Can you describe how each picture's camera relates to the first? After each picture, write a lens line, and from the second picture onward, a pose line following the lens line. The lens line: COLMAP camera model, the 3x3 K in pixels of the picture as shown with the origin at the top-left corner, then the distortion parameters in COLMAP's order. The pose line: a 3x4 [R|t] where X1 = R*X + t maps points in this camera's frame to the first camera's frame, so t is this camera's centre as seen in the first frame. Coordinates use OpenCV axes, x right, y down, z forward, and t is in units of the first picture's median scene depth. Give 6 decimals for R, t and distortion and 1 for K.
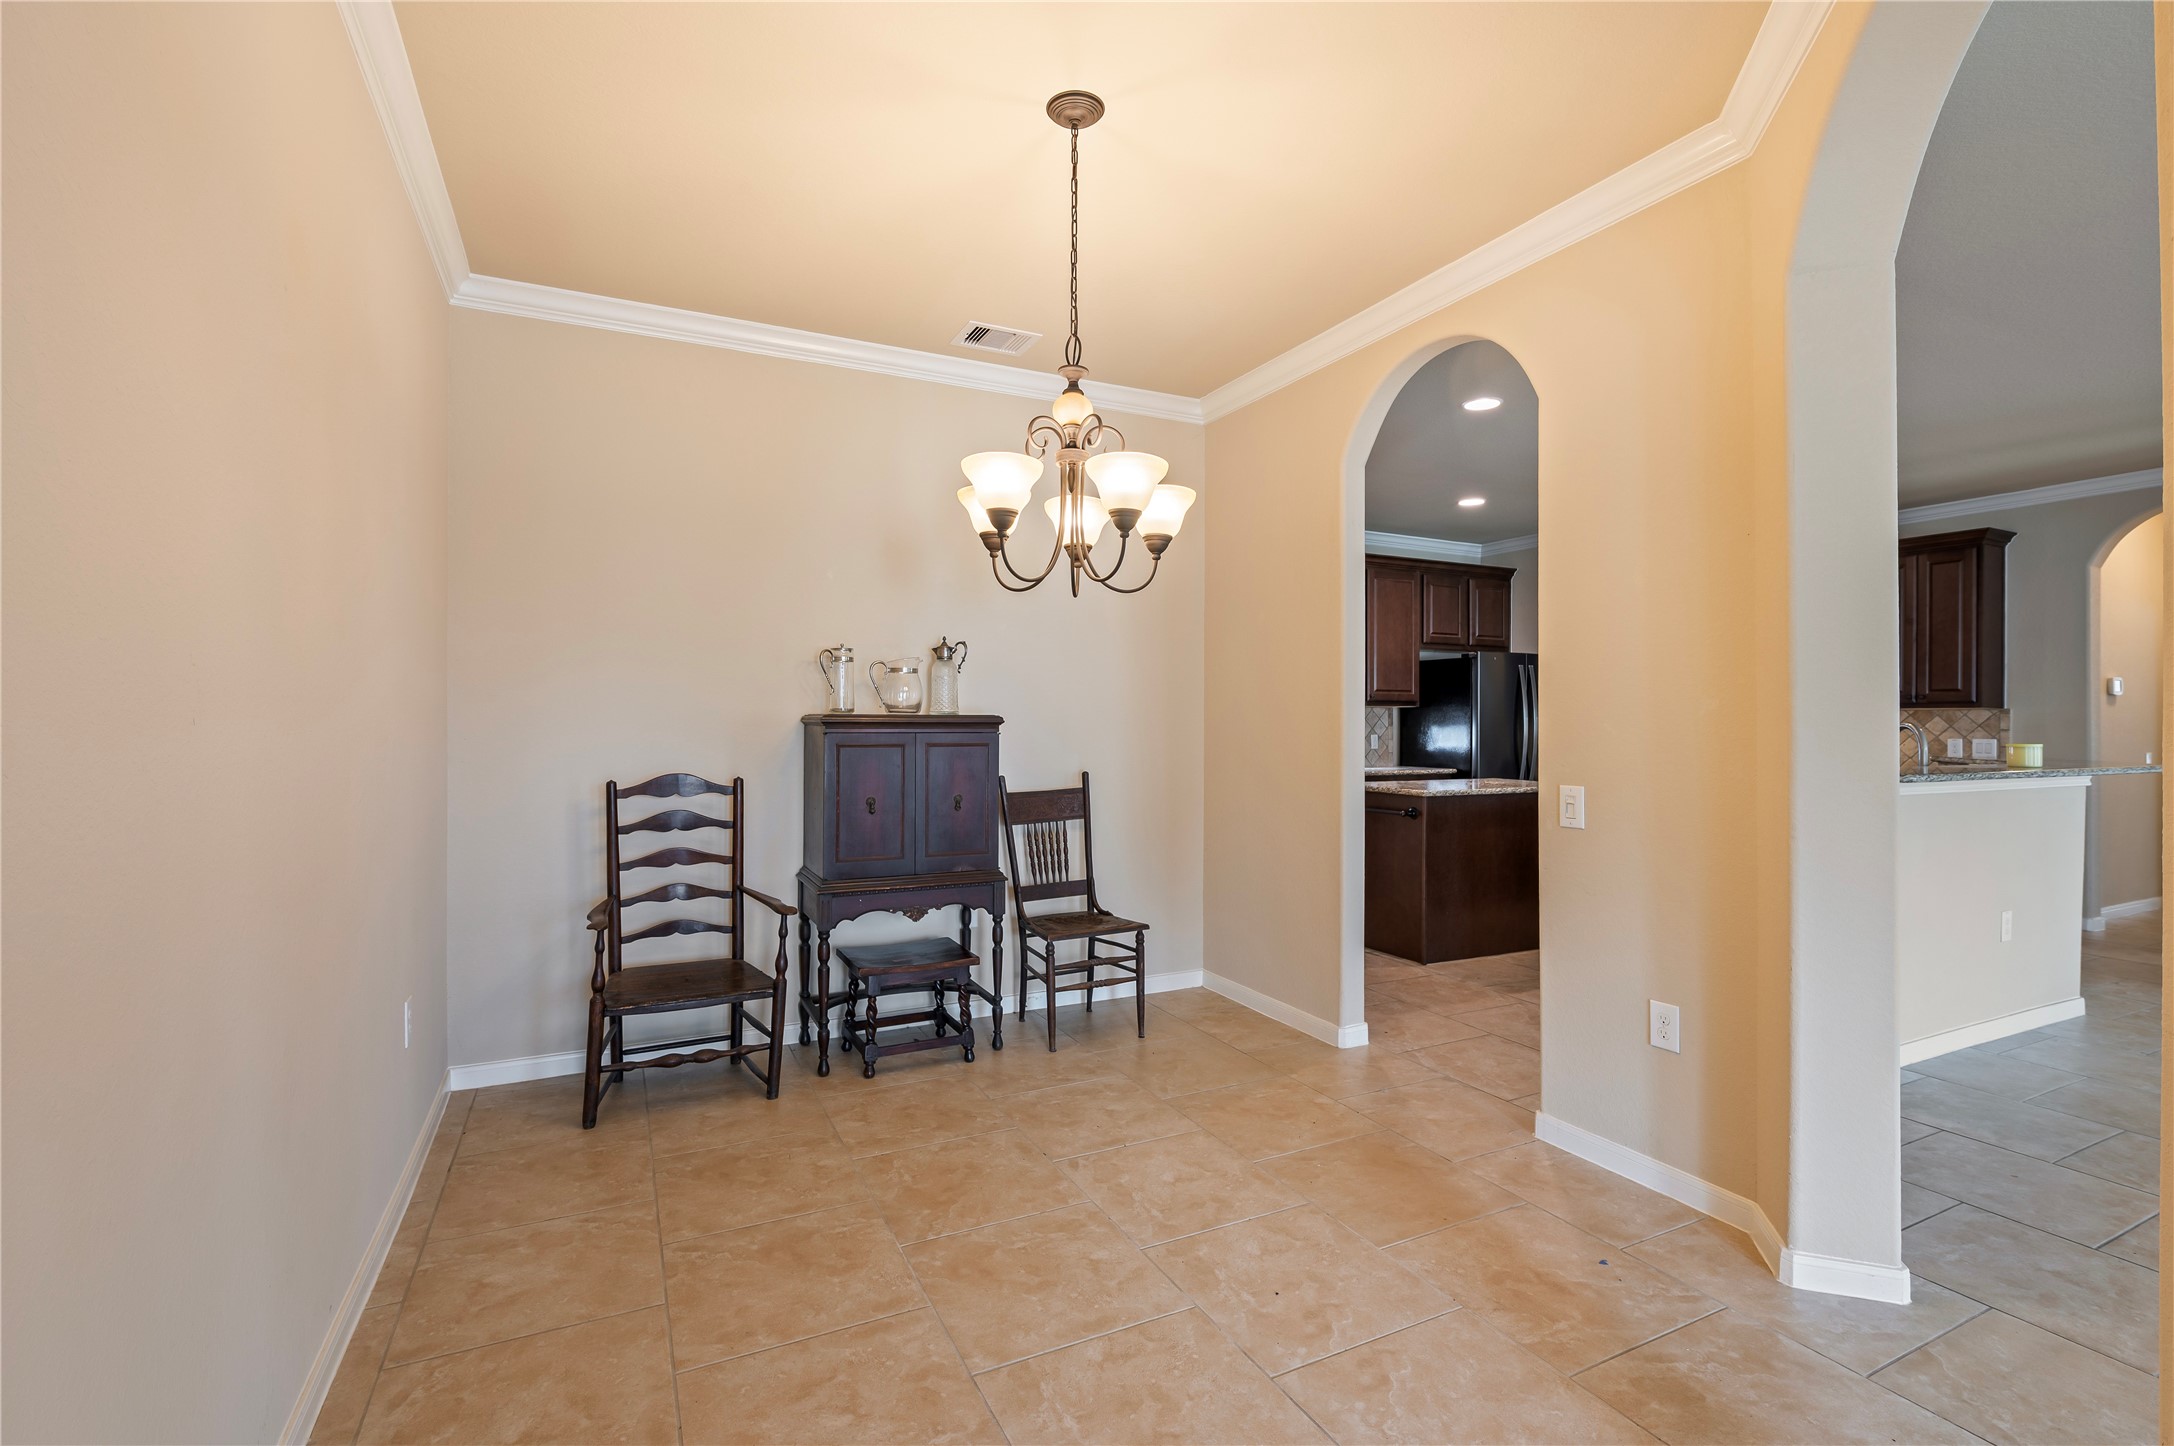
lens RADIAL K [[979.8, 0, 1106.9], [0, 979.8, 721.0], [0, 0, 1]] dist [-0.003070, -0.003666]
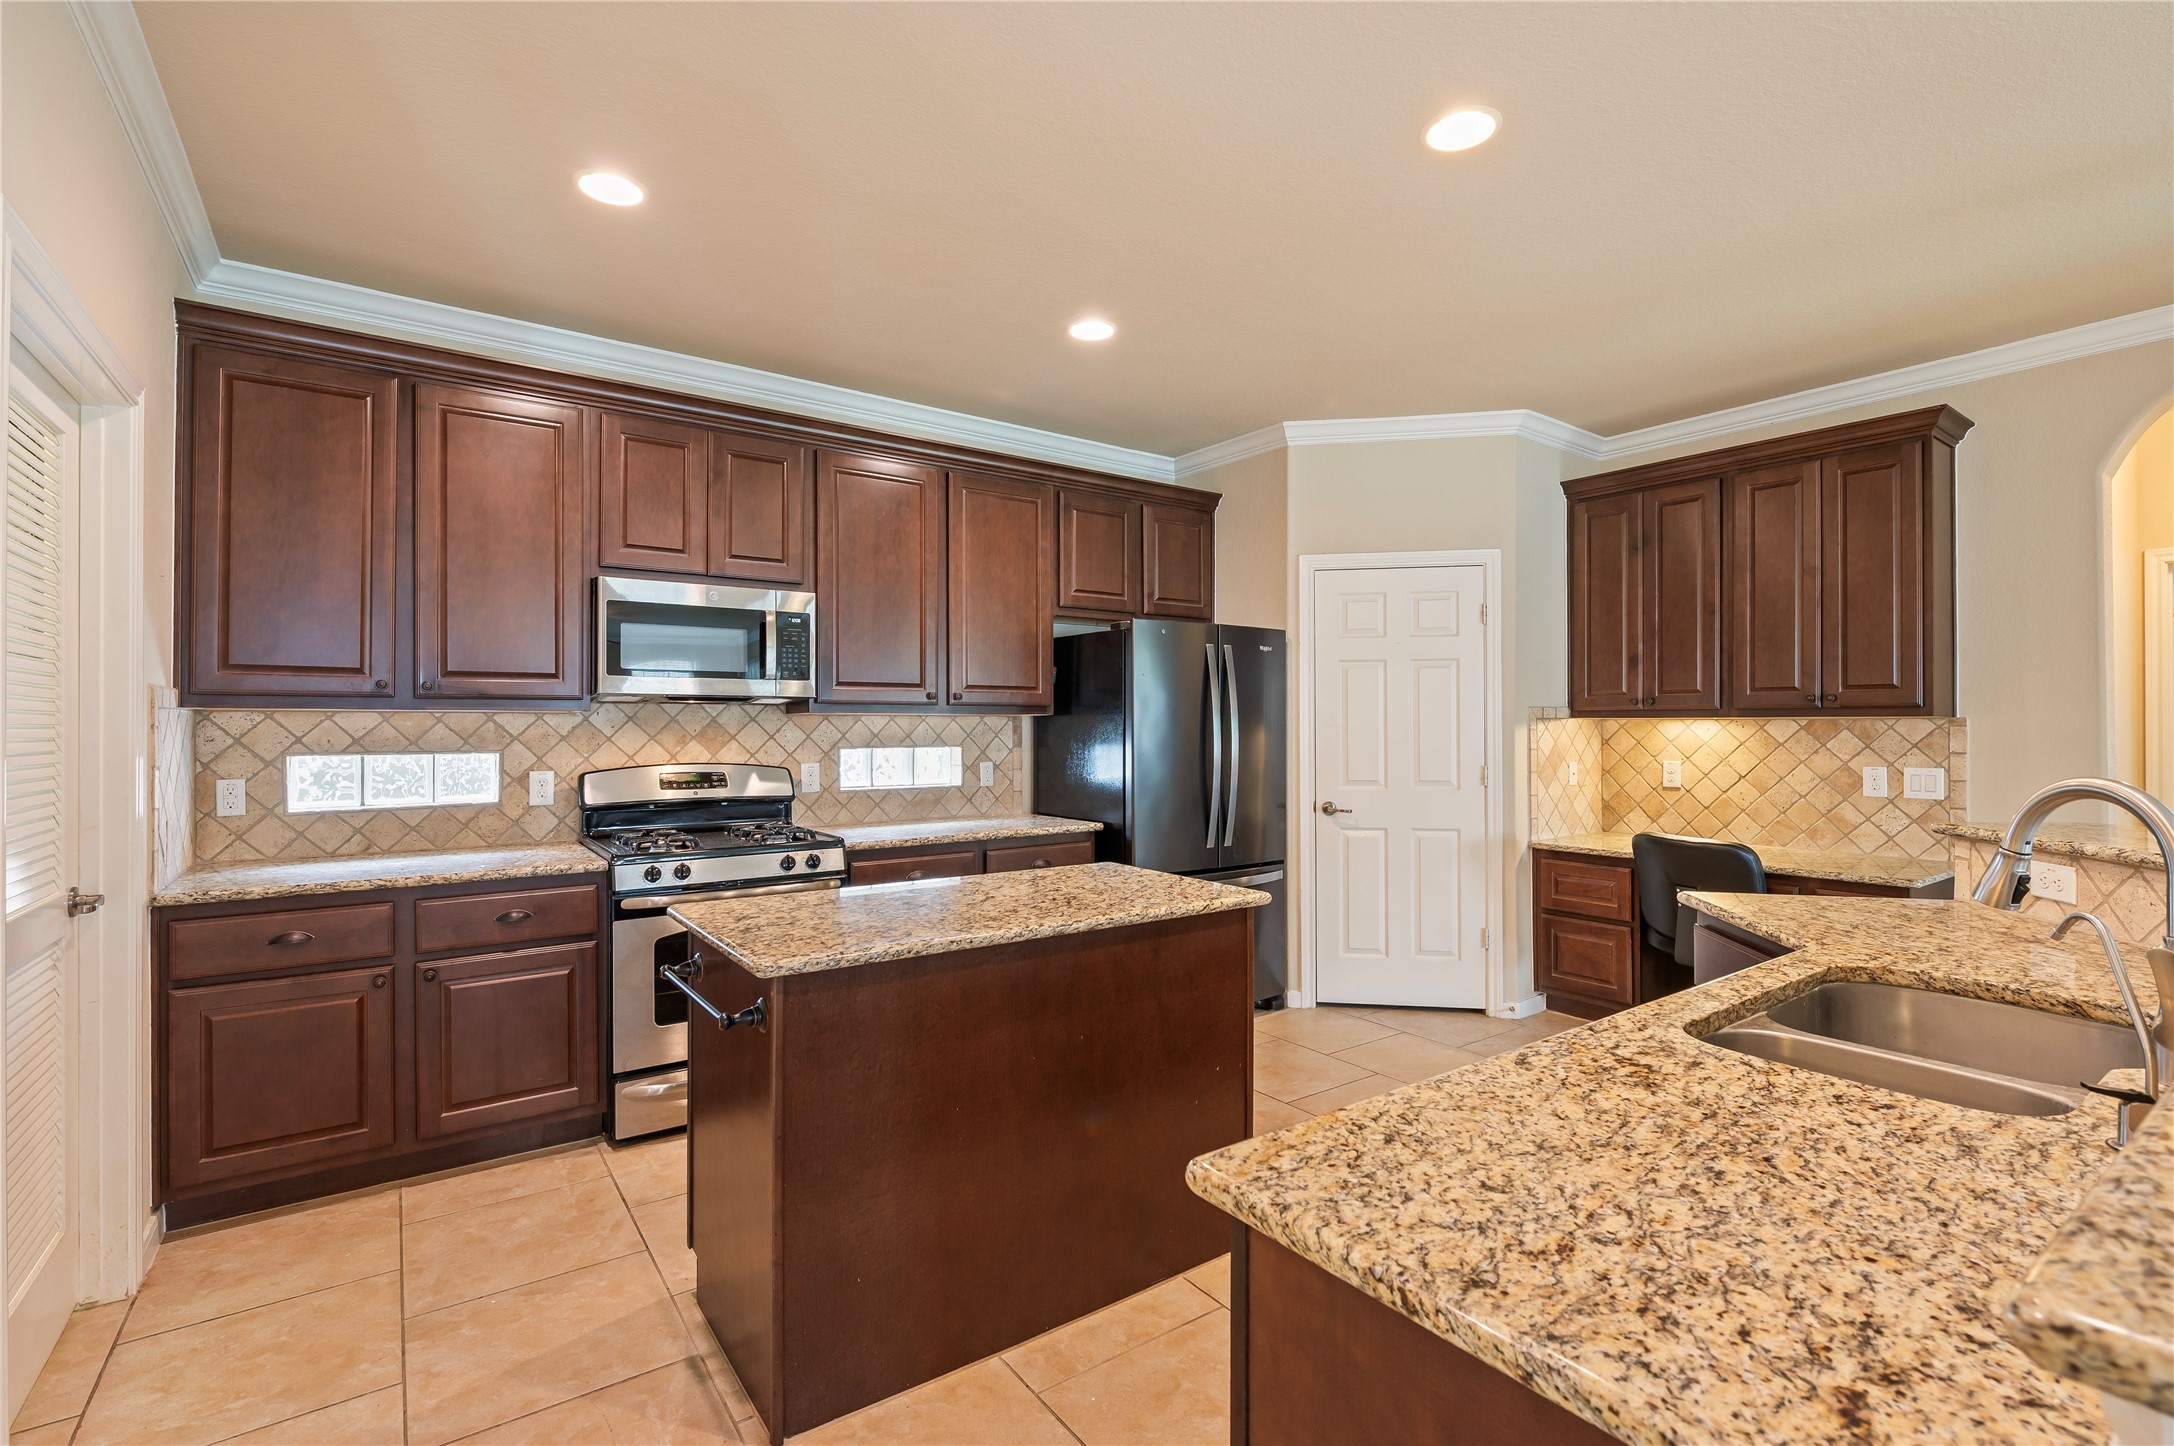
lens RADIAL K [[979.8, 0, 1090.8], [0, 979.8, 724.7], [0, 0, 1]] dist [-0.003070, -0.003666]
pose [[0.987171, -0.003645, 0.159623, 0.470039], [0.003505, 0.999993, 0.001158, -0.017498], [-0.159626, -0.000583, 0.987177, 0.780581]]
